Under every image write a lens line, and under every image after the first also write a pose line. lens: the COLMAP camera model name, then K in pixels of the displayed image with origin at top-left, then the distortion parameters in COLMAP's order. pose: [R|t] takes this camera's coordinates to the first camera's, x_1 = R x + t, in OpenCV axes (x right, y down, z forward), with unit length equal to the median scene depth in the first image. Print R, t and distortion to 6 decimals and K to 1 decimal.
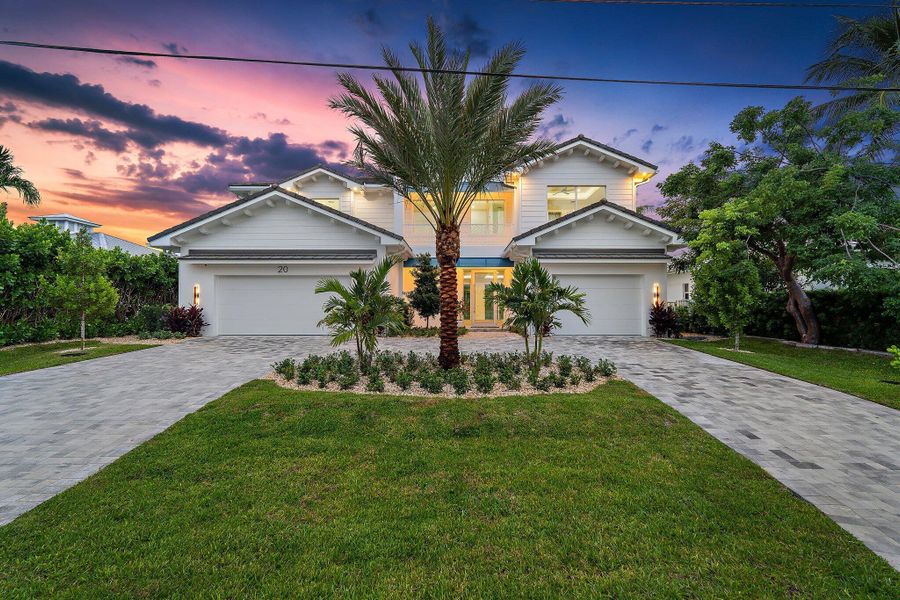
lens RADIAL K [[381.3, 0, 463.4], [0, 381.3, 304.7], [0, 0, 1]] dist [0.005918, -0.001507]
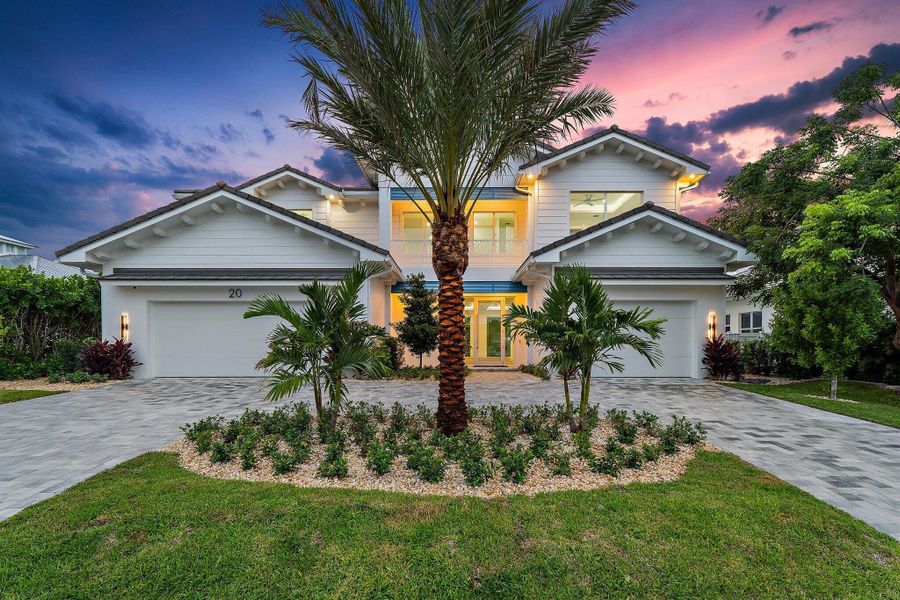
lens RADIAL K [[401.7, 0, 461.8], [0, 401.7, 355.2], [0, 0, 1]] dist [0.005743, -0.000892]
pose [[0.999989, 0.000570, 0.004602, -0.014630], [-0.000724, 0.999437, 0.033556, 0.005833], [-0.004580, -0.033559, 0.999426, 0.181287]]
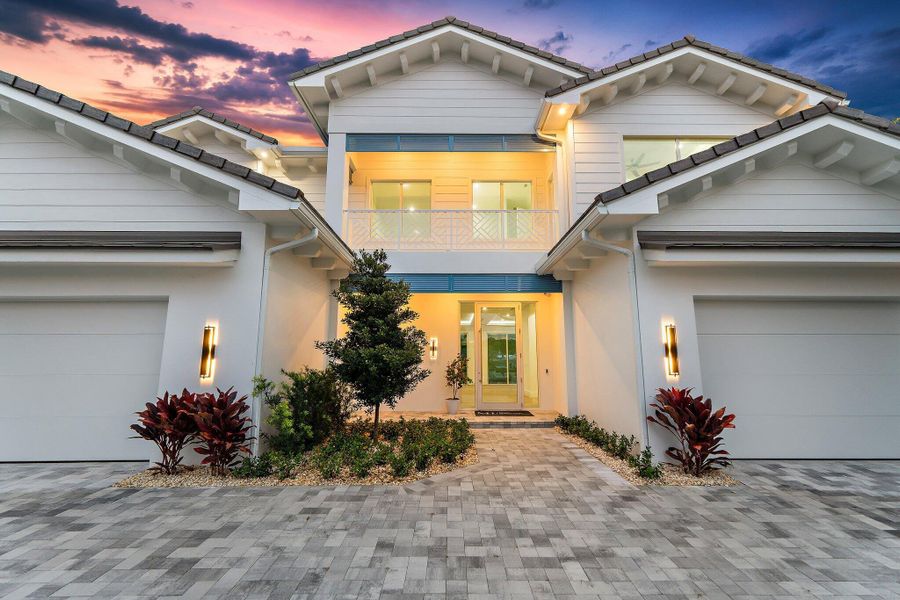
lens RADIAL K [[381.3, 0, 458.6], [0, 381.3, 302.8], [0, 0, 1]] dist [0.005918, -0.001507]
pose [[0.999950, 0.001666, 0.009834, -0.009816], [-0.000244, 0.989754, -0.142783, -0.019061], [-0.009971, 0.142773, 0.989705, 0.660156]]
